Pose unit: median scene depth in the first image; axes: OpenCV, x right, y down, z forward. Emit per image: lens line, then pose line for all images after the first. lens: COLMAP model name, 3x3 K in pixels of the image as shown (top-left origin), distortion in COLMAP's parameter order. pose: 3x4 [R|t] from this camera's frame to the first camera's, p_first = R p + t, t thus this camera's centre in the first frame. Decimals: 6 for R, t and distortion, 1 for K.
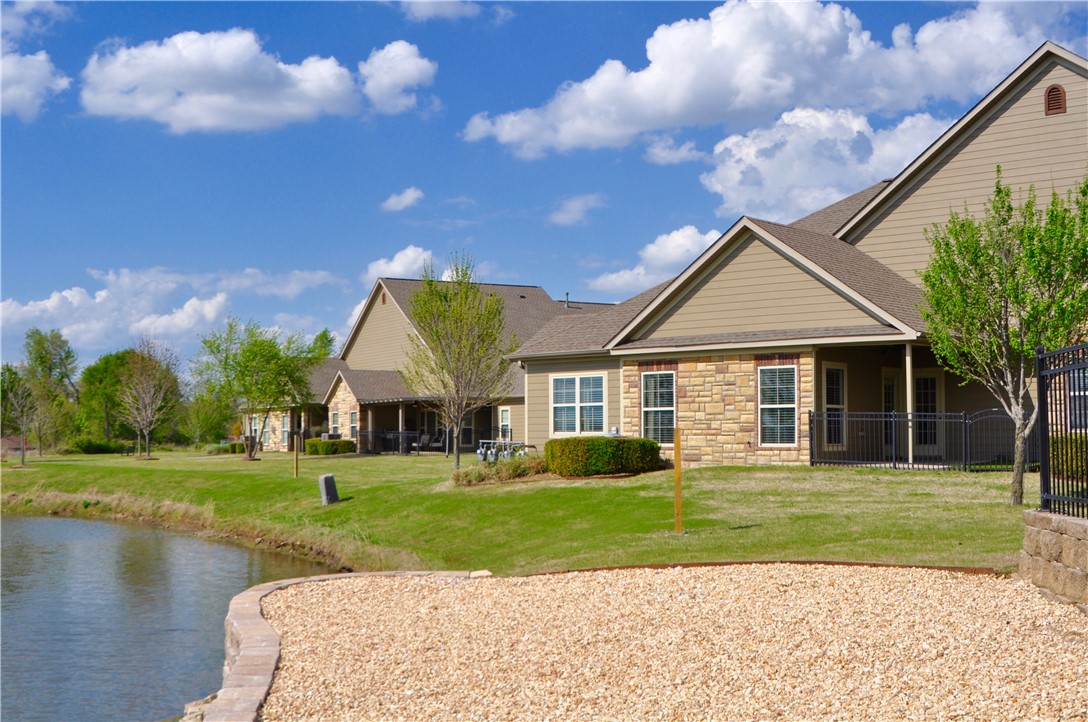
lens RADIAL K [[1339.9, 0, 544.0], [0, 1339.9, 361.0], [0, 0, 1]] dist [-0.153657, 0.027878]
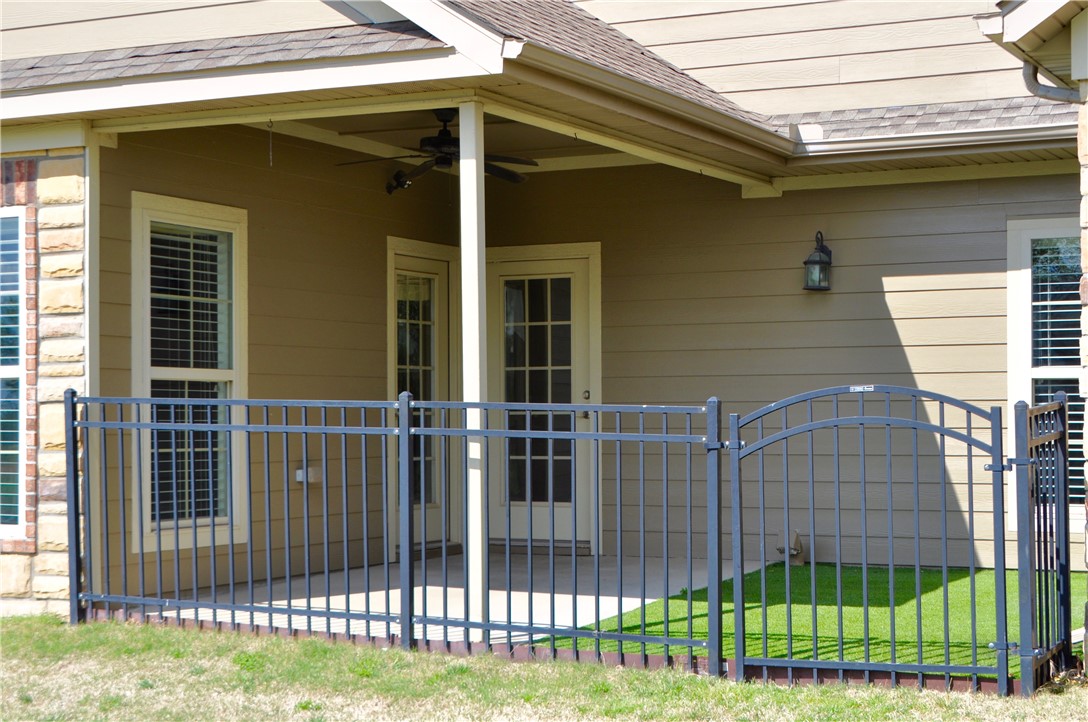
lens RADIAL K [[2015.4, 0, 544.0], [0, 2015.4, 361.0], [0, 0, 1]] dist [0.002918, 0.014386]
pose [[0.958652, 0.000474, 0.284580, 0.176034], [-0.007987, 0.999649, 0.025241, 0.021476], [-0.284469, -0.026470, 0.958320, 0.617666]]
